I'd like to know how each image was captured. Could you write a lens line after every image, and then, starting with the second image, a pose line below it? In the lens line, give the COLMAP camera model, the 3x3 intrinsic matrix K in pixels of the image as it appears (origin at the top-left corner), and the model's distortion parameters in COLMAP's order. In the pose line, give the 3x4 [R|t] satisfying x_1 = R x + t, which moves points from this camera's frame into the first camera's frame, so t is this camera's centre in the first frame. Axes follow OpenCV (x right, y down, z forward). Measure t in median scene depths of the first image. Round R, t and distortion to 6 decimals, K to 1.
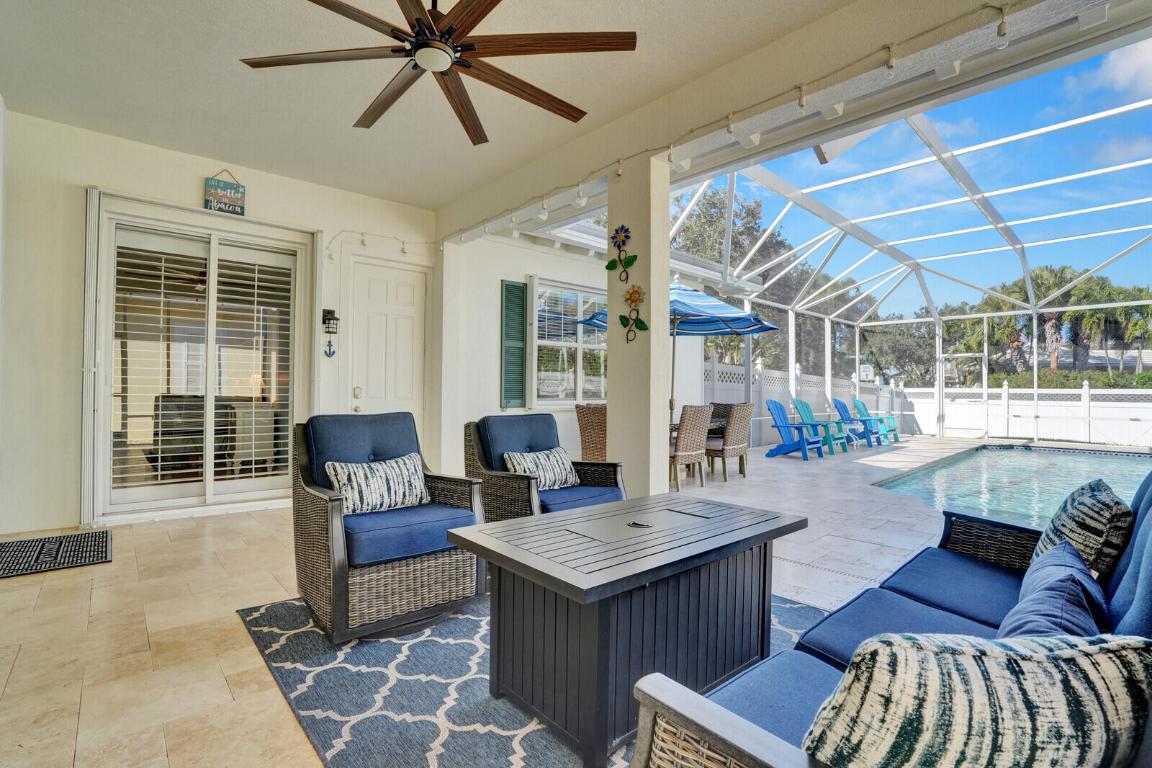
lens RADIAL K [[535.8, 0, 570.3], [0, 535.8, 387.3], [0, 0, 1]] dist [-0.043620, 0.011690]
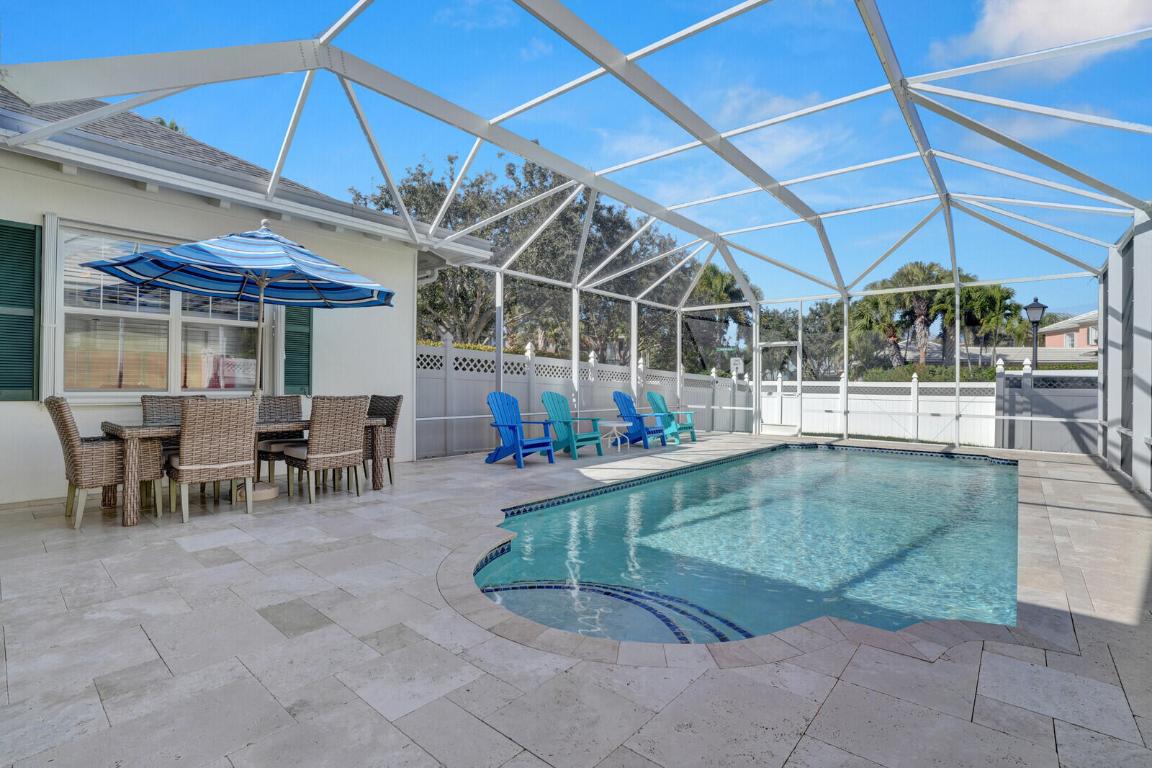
lens RADIAL K [[535.8, 0, 574.6], [0, 535.8, 386.1], [0, 0, 1]] dist [-0.043620, 0.011690]
pose [[0.993192, 0.002631, 0.116461, 0.296804], [-0.003606, 0.999960, 0.008169, 0.005413], [-0.116435, -0.008534, 0.993162, 0.130814]]
